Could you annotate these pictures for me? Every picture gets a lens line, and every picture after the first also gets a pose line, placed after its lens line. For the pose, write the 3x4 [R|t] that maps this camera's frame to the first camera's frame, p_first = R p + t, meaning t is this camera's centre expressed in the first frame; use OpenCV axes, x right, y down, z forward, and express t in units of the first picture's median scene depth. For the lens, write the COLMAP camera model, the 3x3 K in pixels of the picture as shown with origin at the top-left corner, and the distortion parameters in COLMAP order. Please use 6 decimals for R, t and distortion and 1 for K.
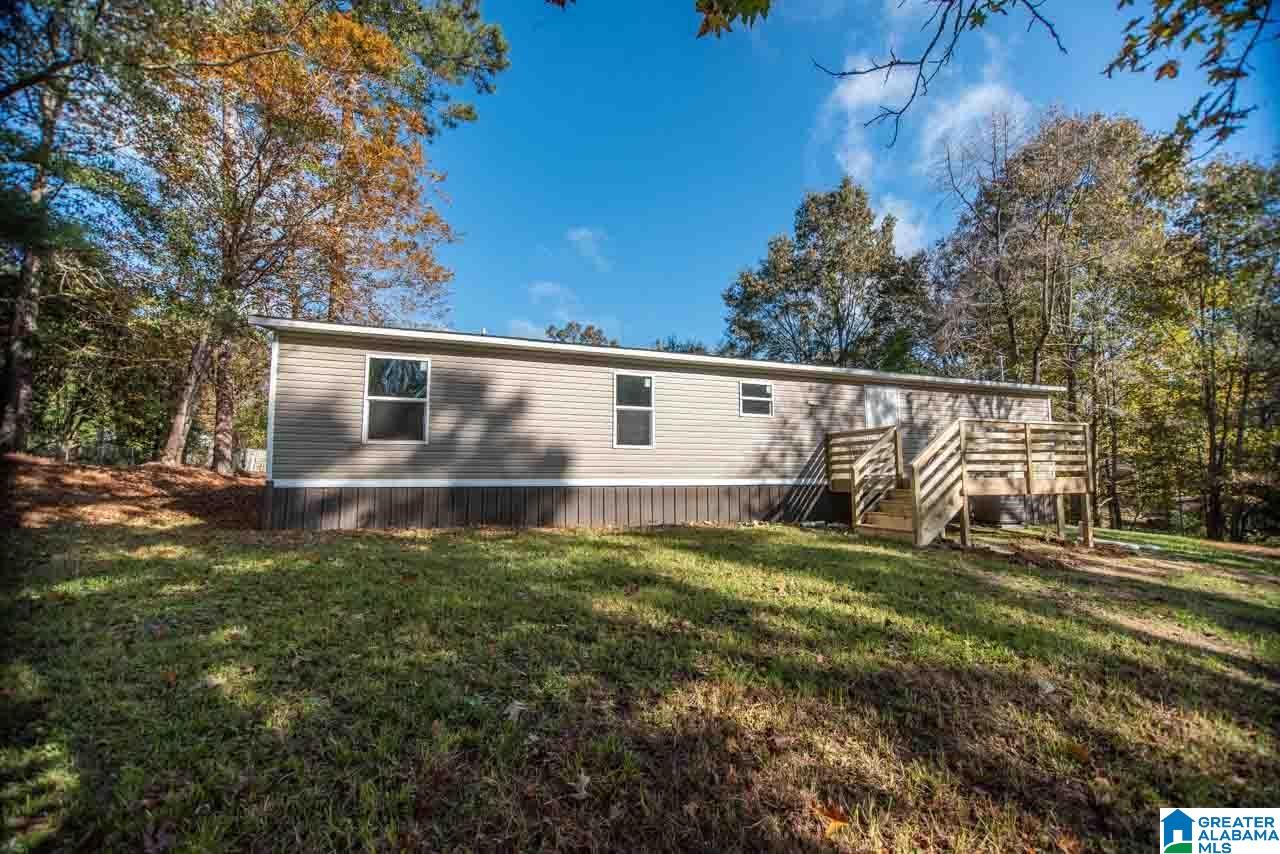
lens RADIAL K [[544.5, 0, 631.7], [0, 544.5, 438.9], [0, 0, 1]] dist [0.001179, 0.000183]
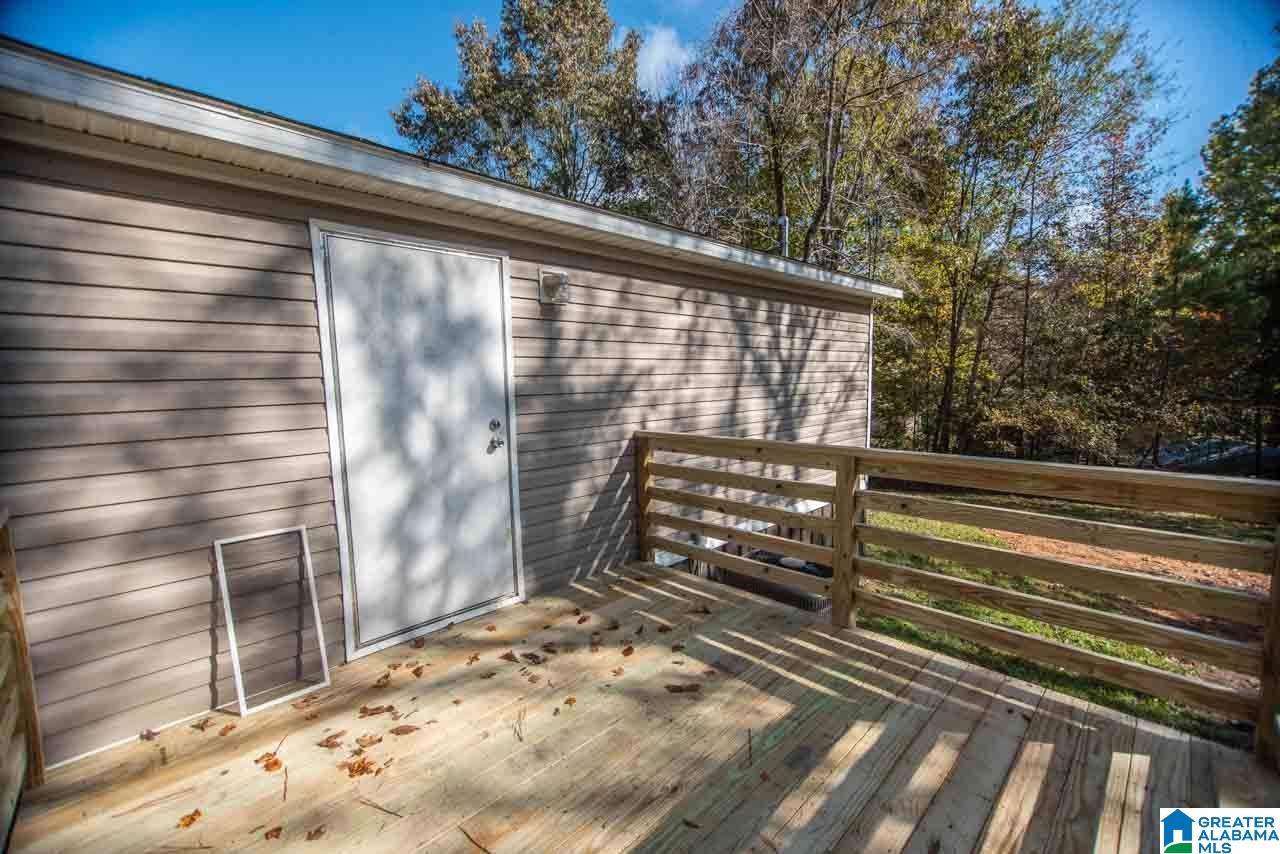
lens RADIAL K [[540.2, 0, 642.5], [0, 540.2, 433.7], [0, 0, 1]] dist [0.000978, 0.000093]
pose [[0.907788, -0.054961, 0.415812, 0.474116], [-0.024273, 0.982832, 0.182901, -0.063347], [-0.418725, -0.176128, 0.890869, 0.794455]]
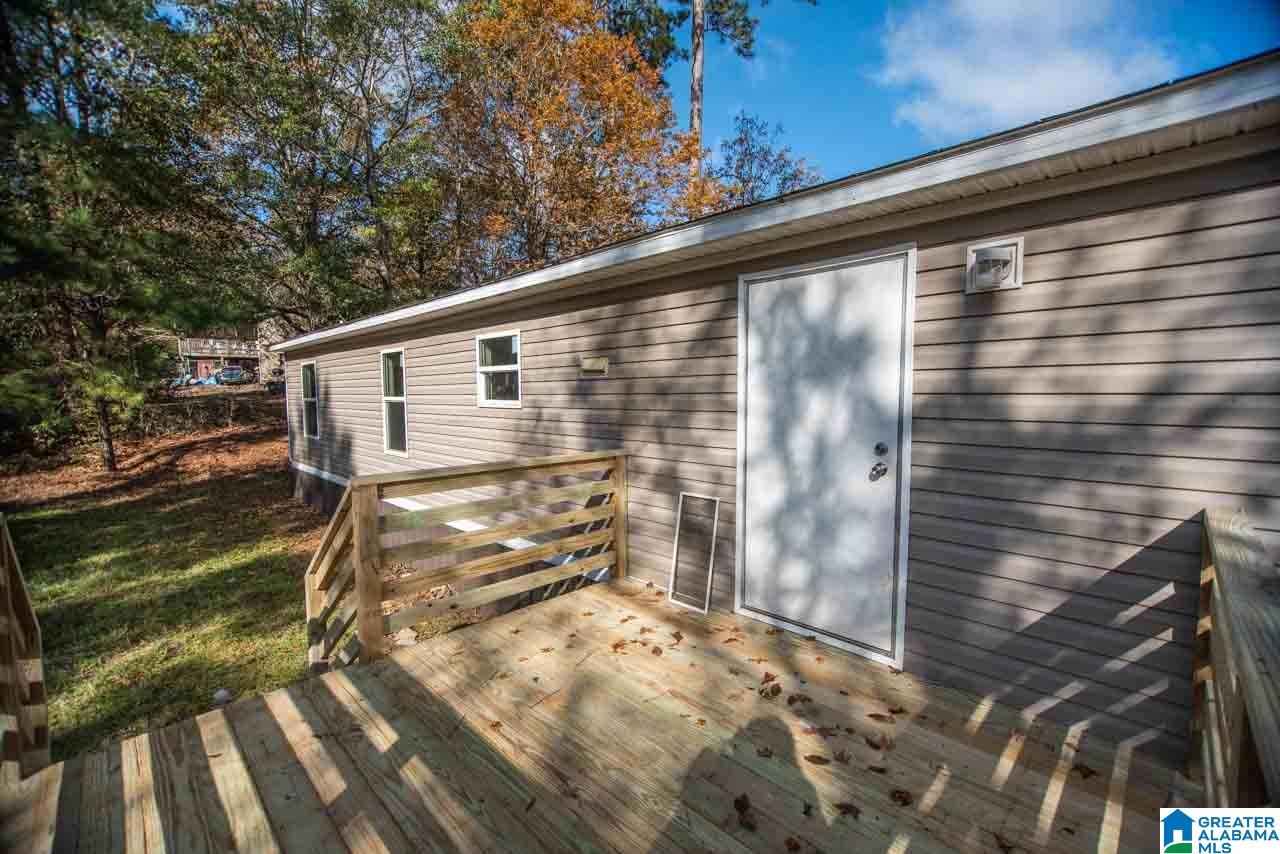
lens RADIAL K [[540.2, 0, 642.5], [0, 540.2, 433.7], [0, 0, 1]] dist [0.000978, 0.000093]
pose [[0.418372, 0.069940, -0.905579, 0.686695], [0.077446, 0.990653, 0.112289, -0.057663], [0.904968, -0.117112, 0.409044, 0.876682]]
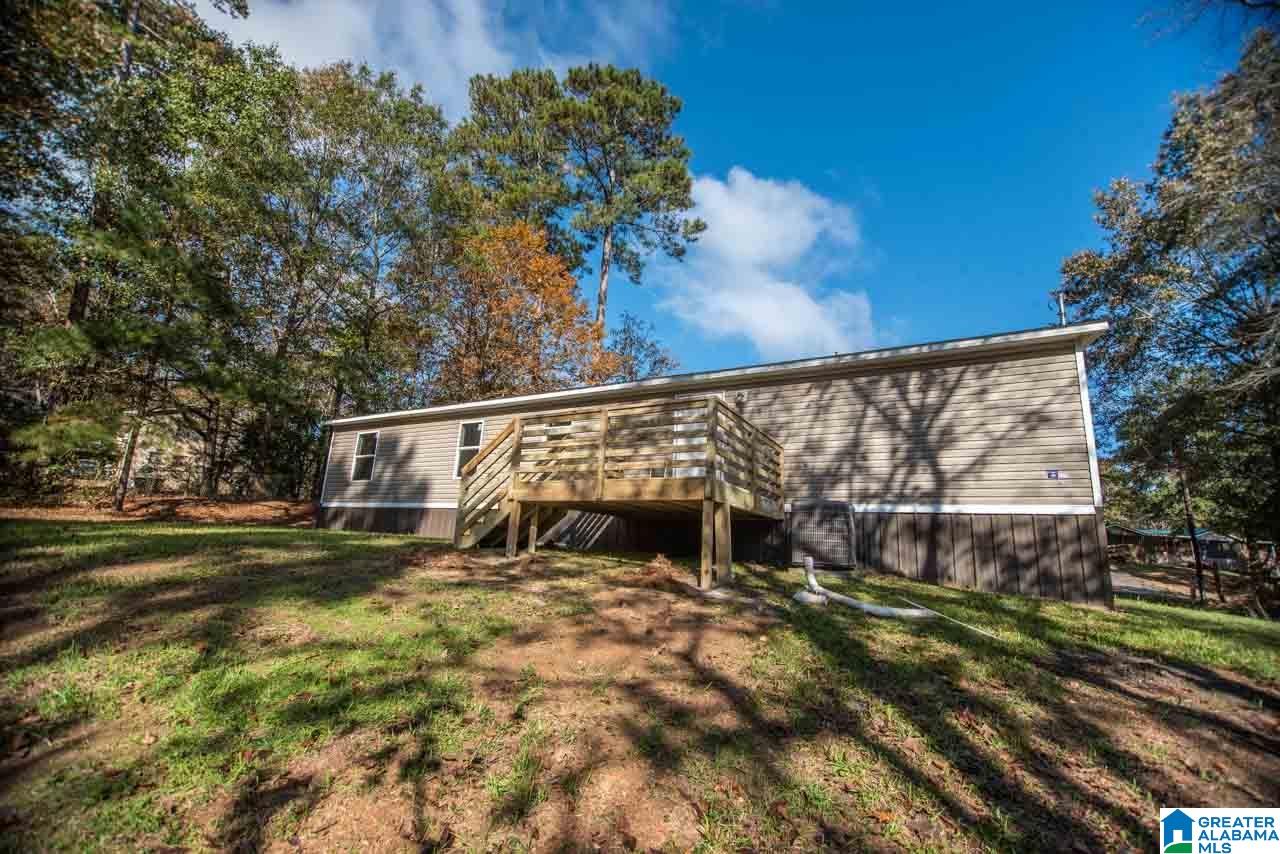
lens RADIAL K [[544.5, 0, 631.7], [0, 544.5, 438.9], [0, 0, 1]] dist [0.001179, 0.000183]
pose [[0.631942, -0.120320, -0.765619, 1.081450], [0.004463, 0.988424, -0.151650, 0.104027], [0.775003, 0.092417, 0.625164, 0.434531]]
